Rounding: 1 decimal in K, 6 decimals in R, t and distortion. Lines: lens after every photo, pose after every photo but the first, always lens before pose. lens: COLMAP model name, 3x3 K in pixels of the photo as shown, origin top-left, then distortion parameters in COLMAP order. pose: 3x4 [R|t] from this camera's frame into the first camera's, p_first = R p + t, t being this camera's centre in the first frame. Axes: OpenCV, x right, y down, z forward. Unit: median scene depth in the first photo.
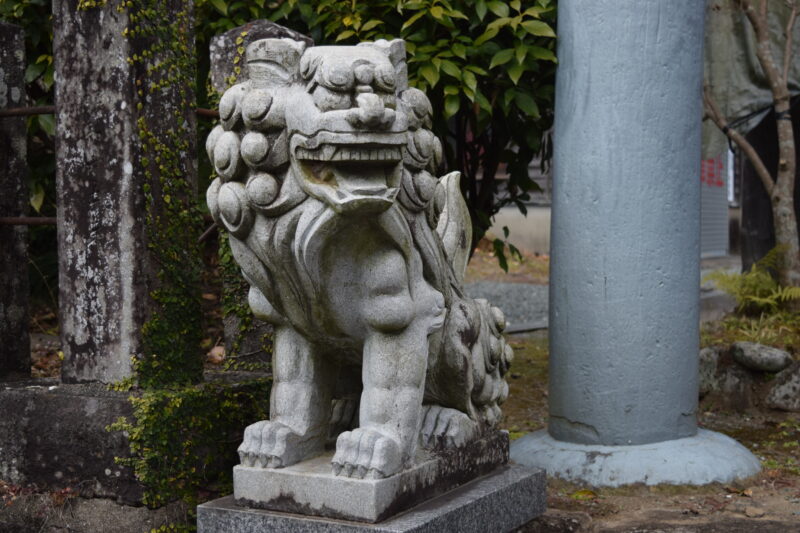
lens RADIAL K [[1347.3, 0, 400.0], [0, 1347.3, 266.5], [0, 0, 1]] dist [0.003583, 0.012039]
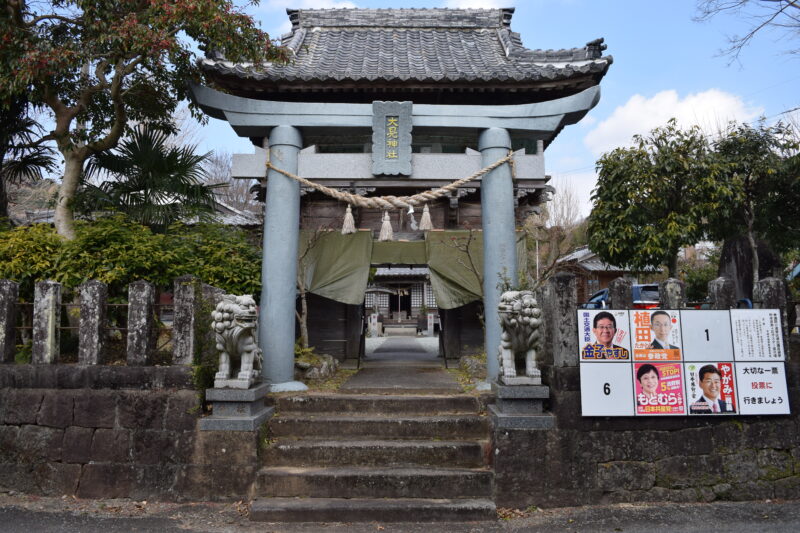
lens RADIAL K [[626.9, 0, 400.0], [0, 626.9, 266.5], [0, 0, 1]] dist [-0.083116, 0.005428]
pose [[0.888625, 0.048527, 0.456059, -0.562796], [0.010714, 0.991919, -0.126421, 0.029342], [-0.458509, 0.117227, 0.880924, -1.301105]]
